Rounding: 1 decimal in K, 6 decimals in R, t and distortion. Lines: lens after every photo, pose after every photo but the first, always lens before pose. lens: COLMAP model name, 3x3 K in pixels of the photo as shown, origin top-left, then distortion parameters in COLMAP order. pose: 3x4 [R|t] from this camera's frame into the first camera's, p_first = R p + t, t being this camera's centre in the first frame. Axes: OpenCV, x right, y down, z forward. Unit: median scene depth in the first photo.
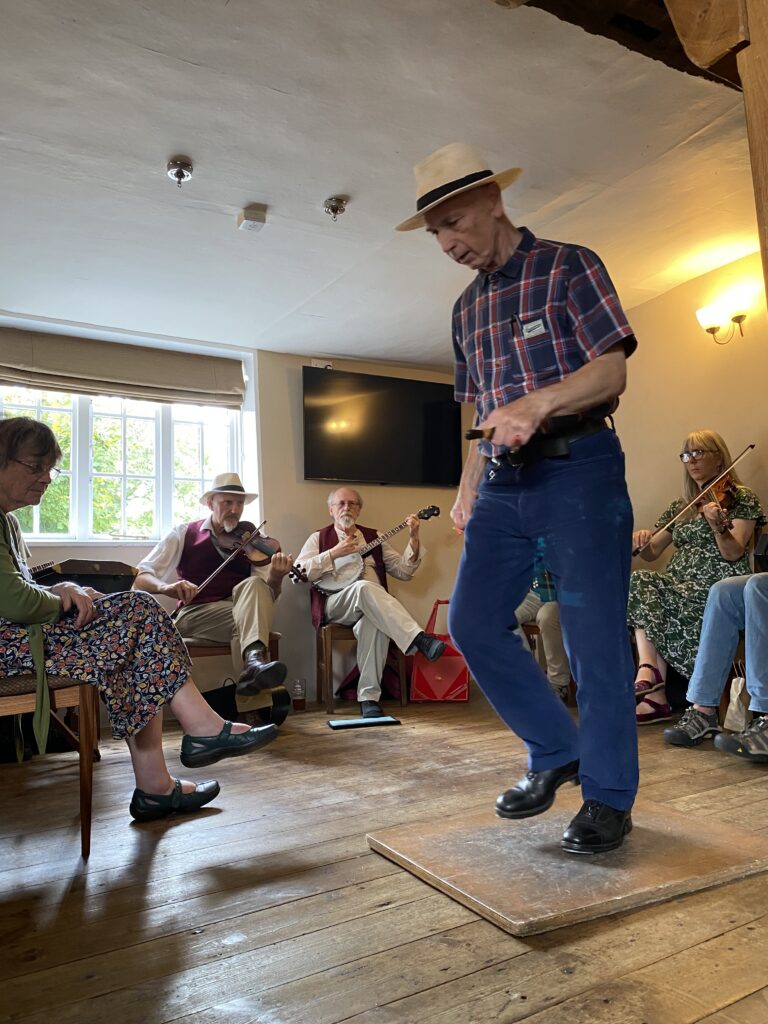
lens RADIAL K [[754.1, 0, 402.1], [0, 754.1, 510.7], [0, 0, 1]] dist [0.000070, -0.007689]
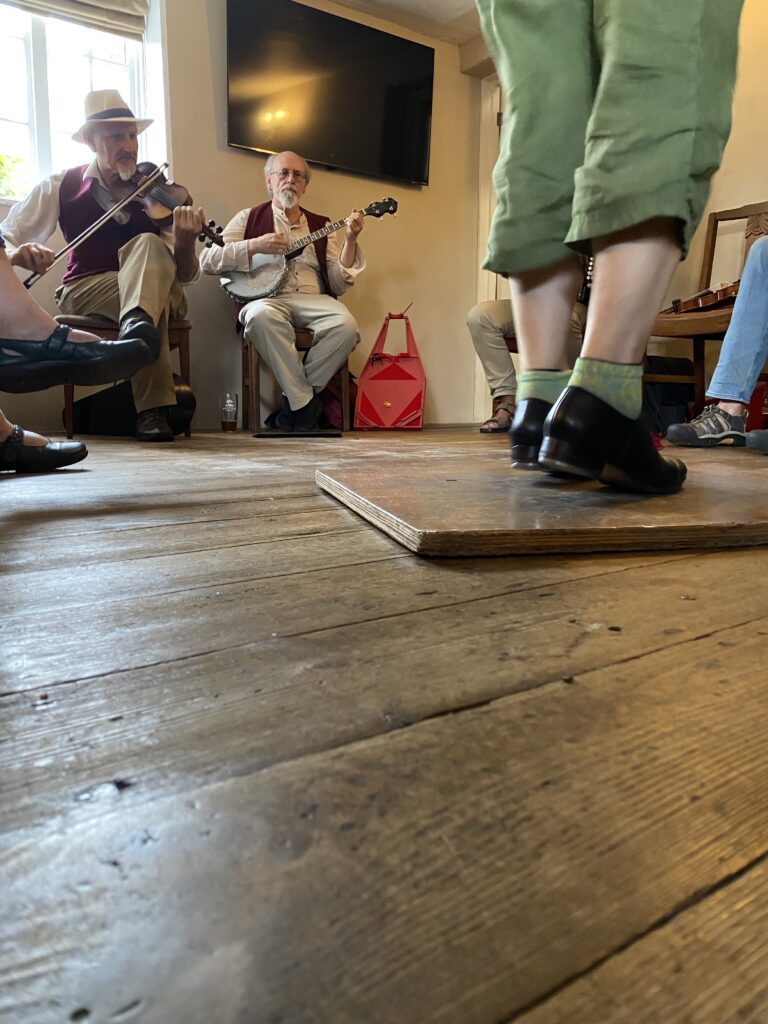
lens RADIAL K [[760.3, 0, 384.0], [0, 760.3, 512.0], [0, 0, 1]] dist [0.007223, -0.107611]
pose [[0.997922, 0.030419, 0.056801, 0.000405], [-0.044449, 0.963196, 0.265098, 0.132310], [-0.046646, -0.267072, 0.962547, 0.168865]]
